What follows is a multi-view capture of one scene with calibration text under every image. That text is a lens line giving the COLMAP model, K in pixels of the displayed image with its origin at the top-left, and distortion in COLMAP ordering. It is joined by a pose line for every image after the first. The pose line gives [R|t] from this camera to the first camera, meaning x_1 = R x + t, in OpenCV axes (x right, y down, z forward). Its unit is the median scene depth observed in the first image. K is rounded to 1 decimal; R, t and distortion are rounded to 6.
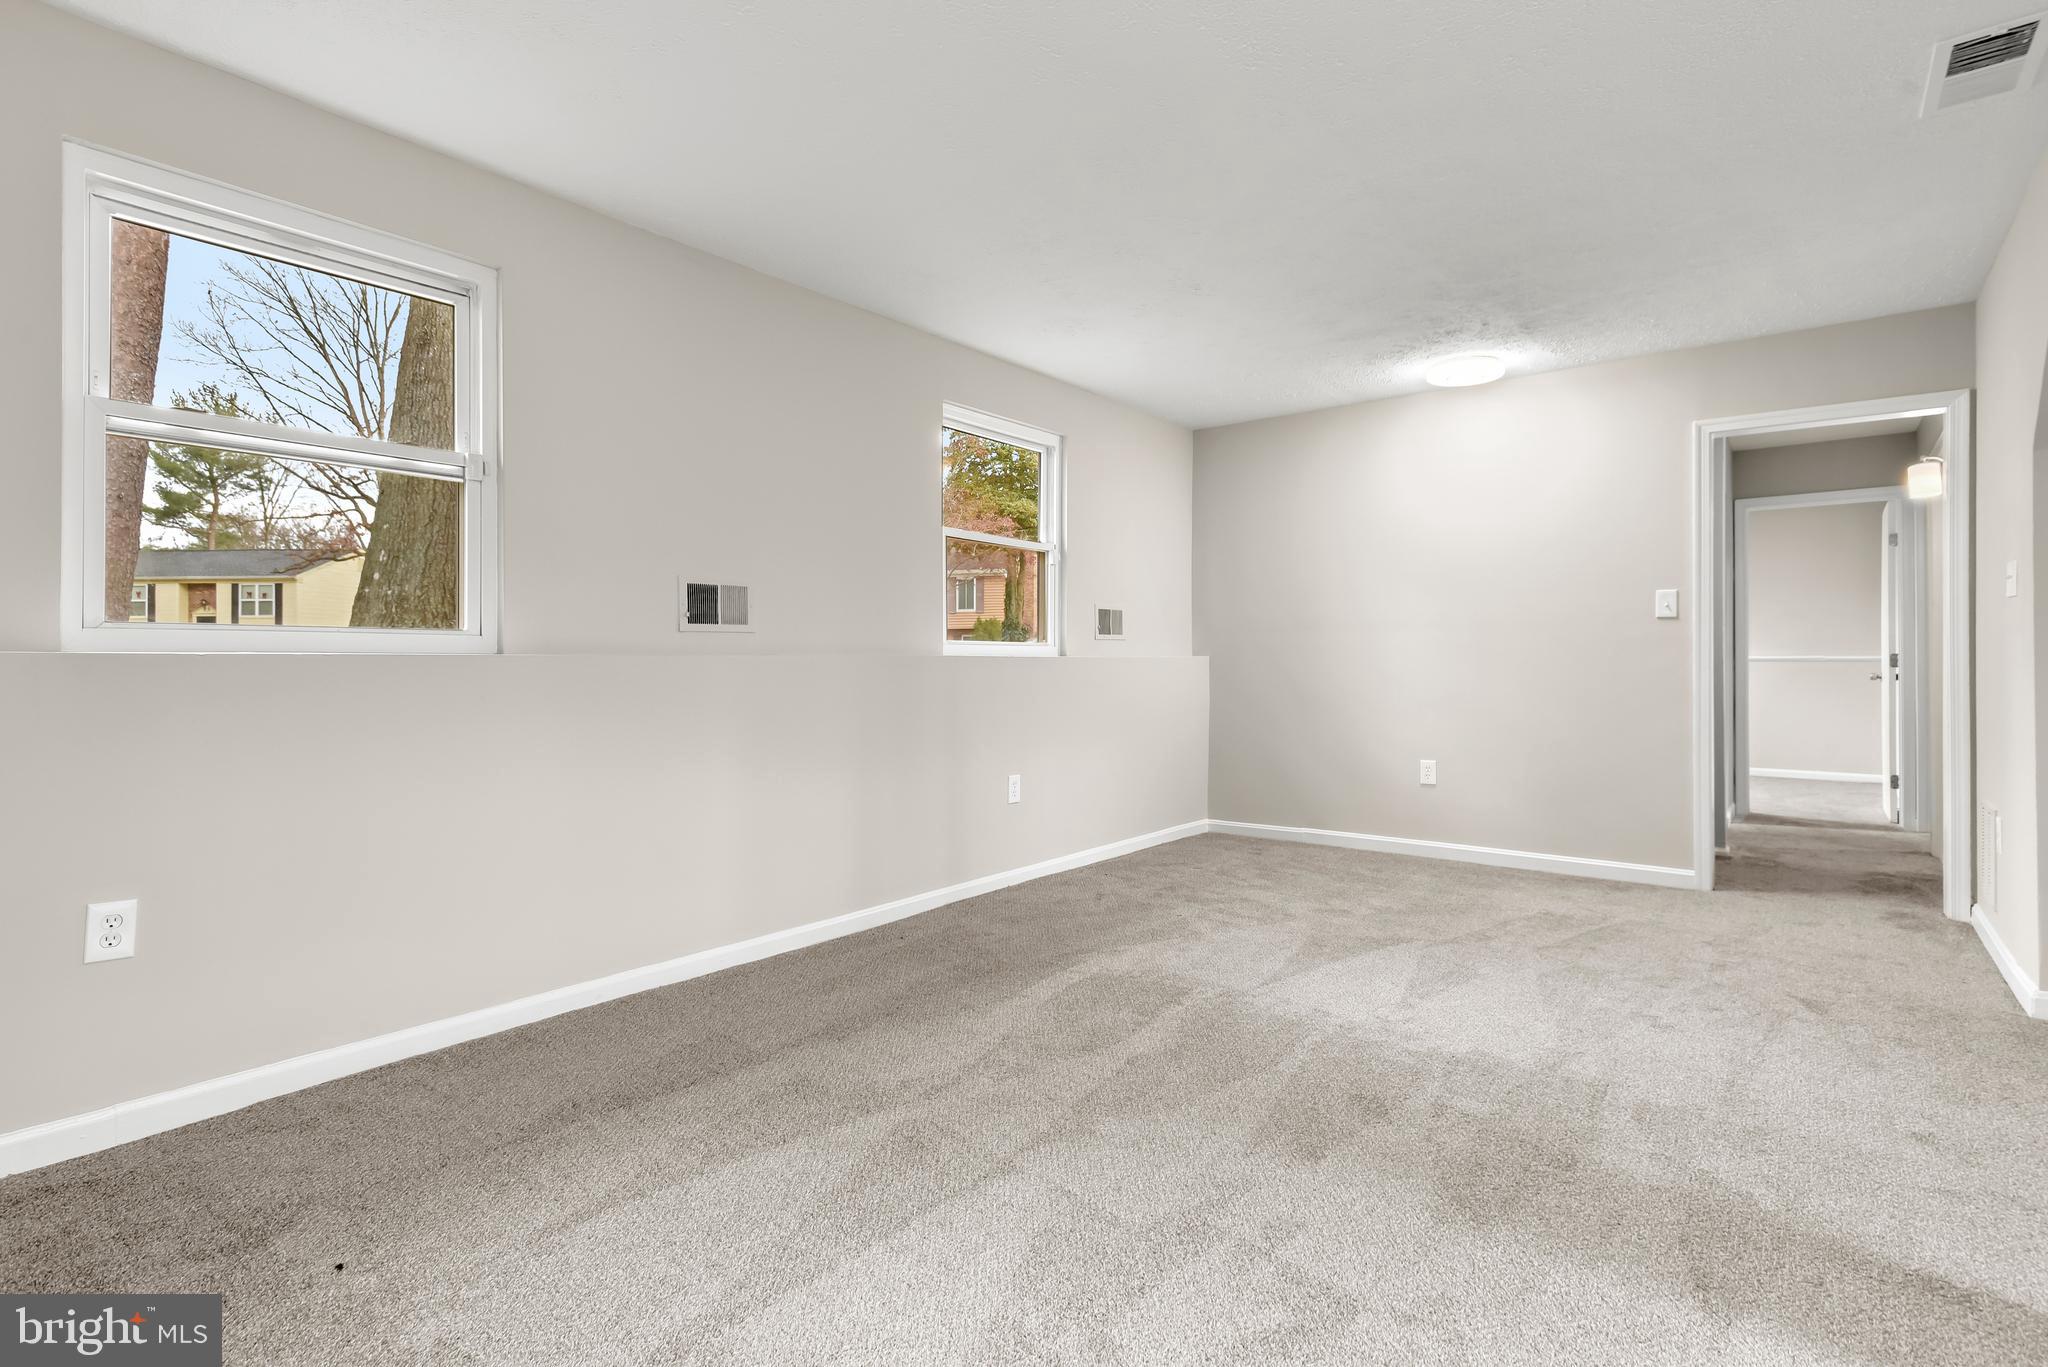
lens RADIAL K [[990.6, 0, 1022.8], [0, 990.6, 651.4], [0, 0, 1]] dist [0.005551, 0.000777]
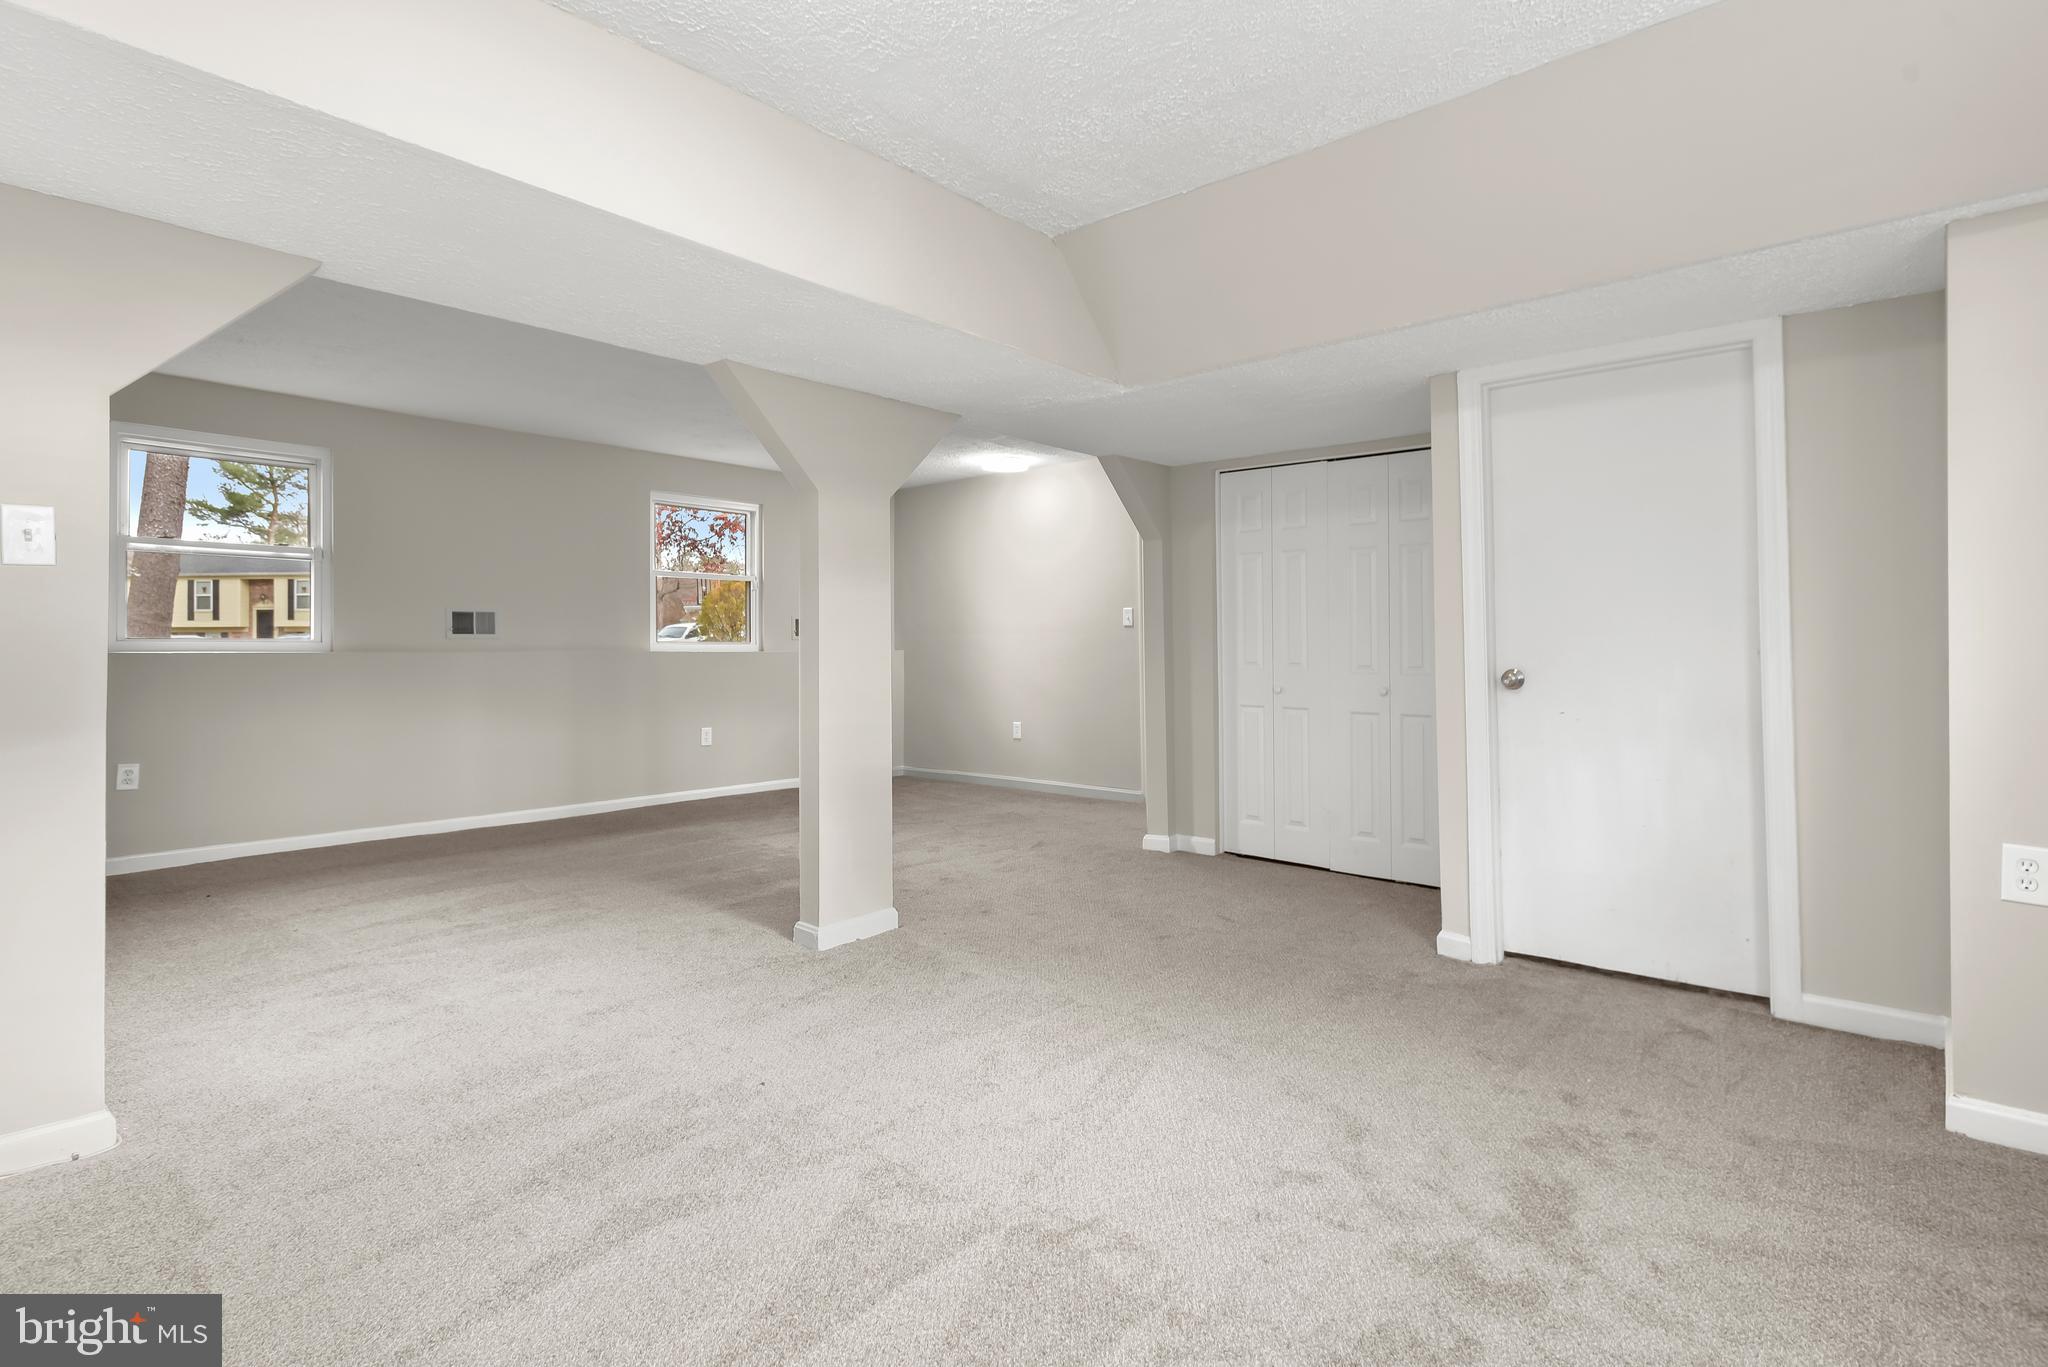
lens RADIAL K [[1001.7, 0, 1033.6], [0, 1001.7, 643.4], [0, 0, 1]] dist [0.009298, -0.000382]
pose [[0.999115, 0.000425, -0.042059, 0.516689], [-0.000347, 0.999998, 0.001868, -0.009891], [0.042060, -0.001852, 0.999113, -0.501545]]
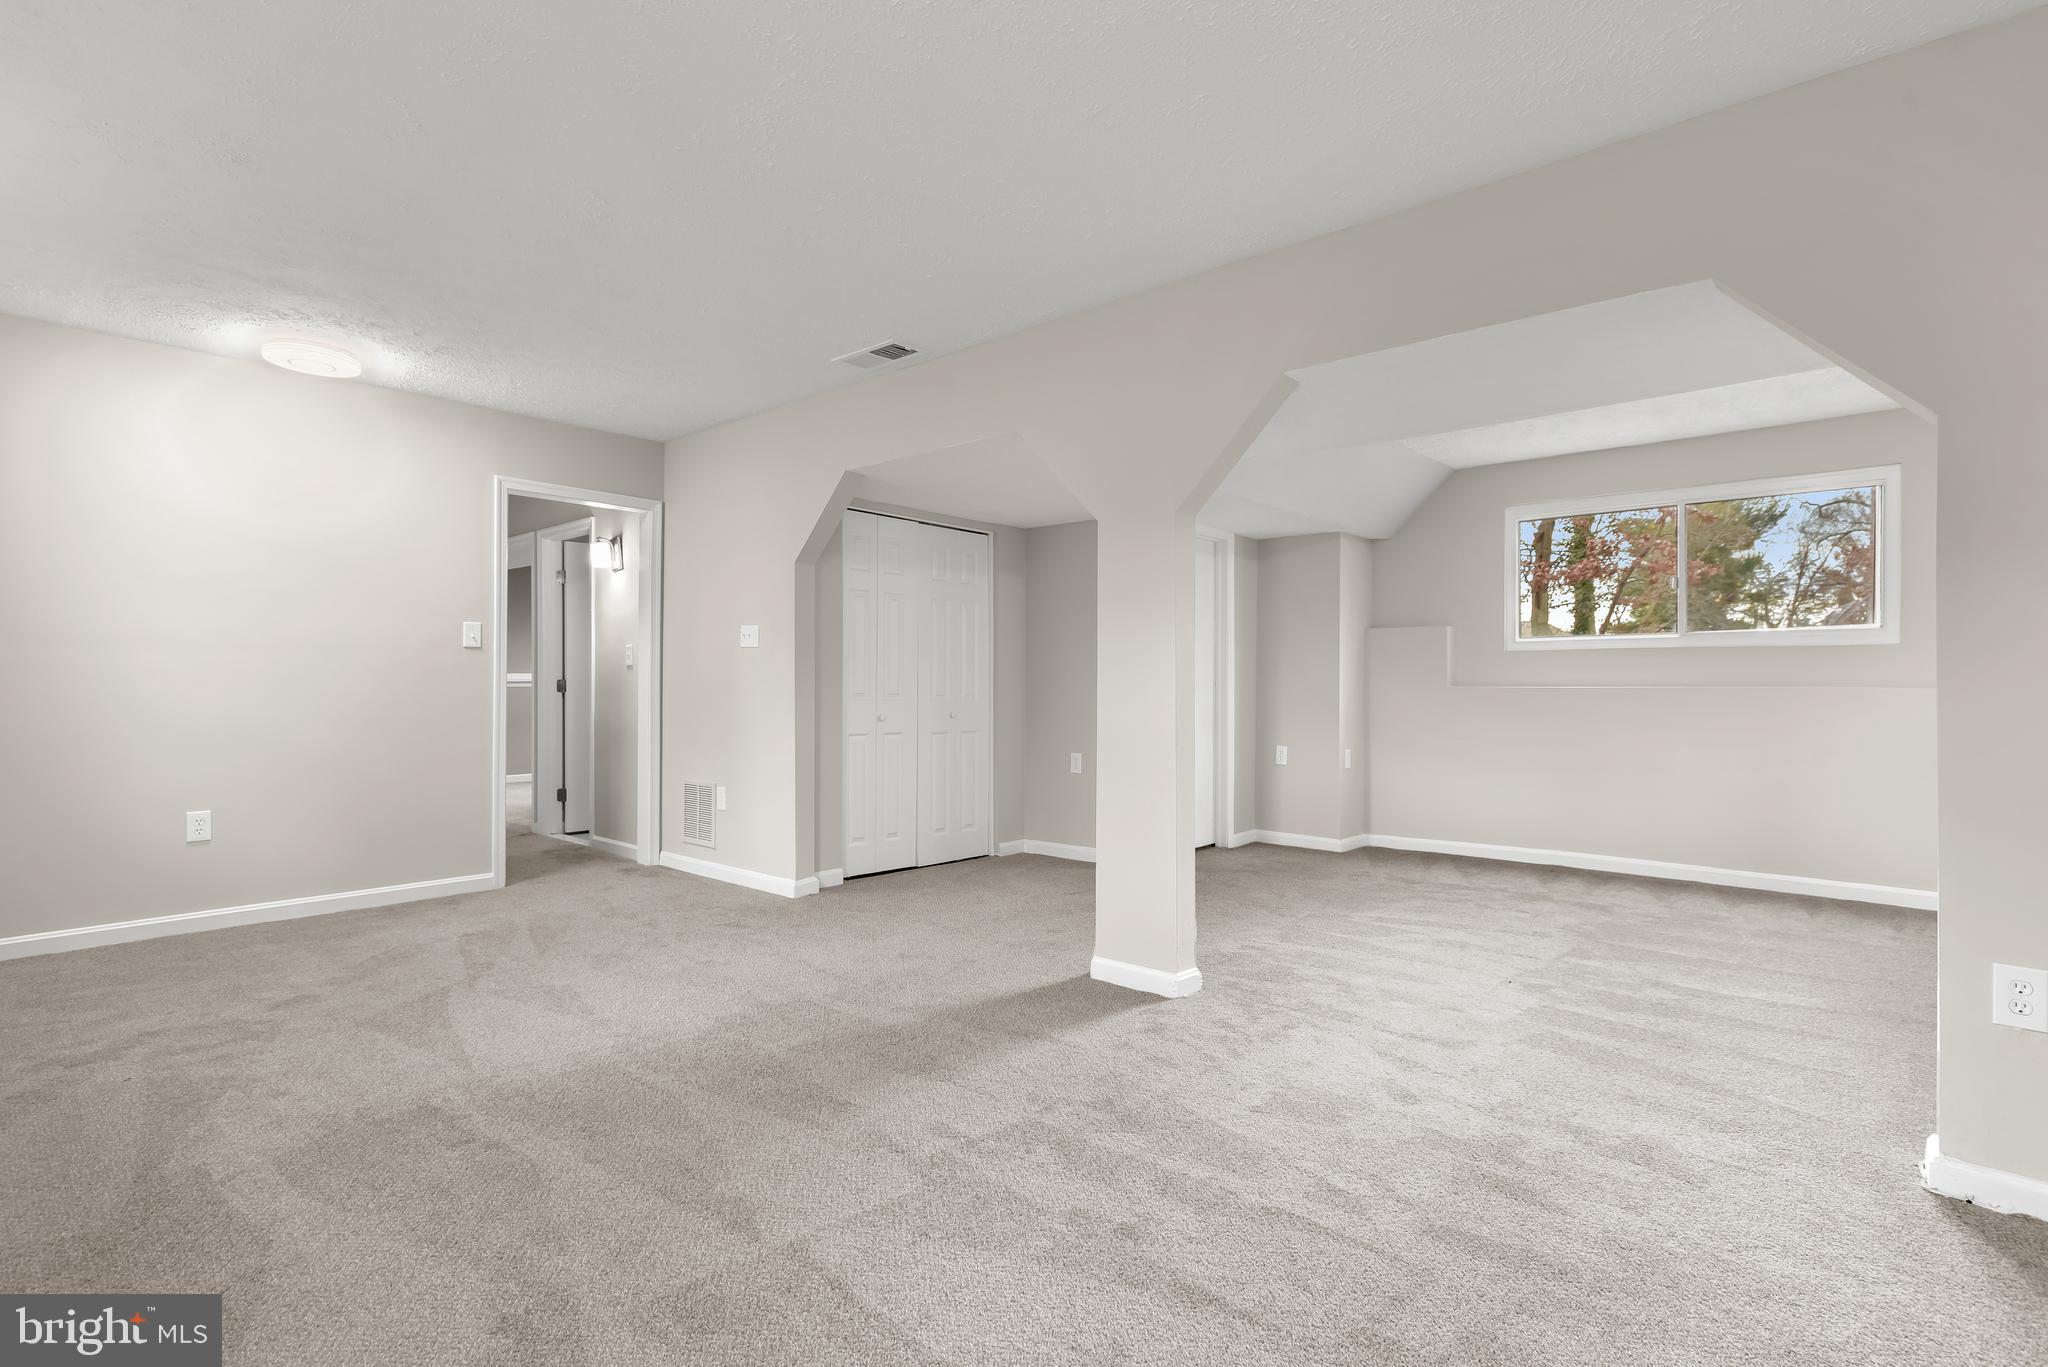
lens RADIAL K [[990.1, 0, 1024.0], [0, 990.1, 683.5], [0, 0, 1]] dist [0.004686, 0.000112]
pose [[0.054795, 0.000607, 0.998497, -0.374372], [-0.011921, 0.999929, 0.000046, -0.001640], [-0.998426, -0.011906, 0.054798, 0.301931]]
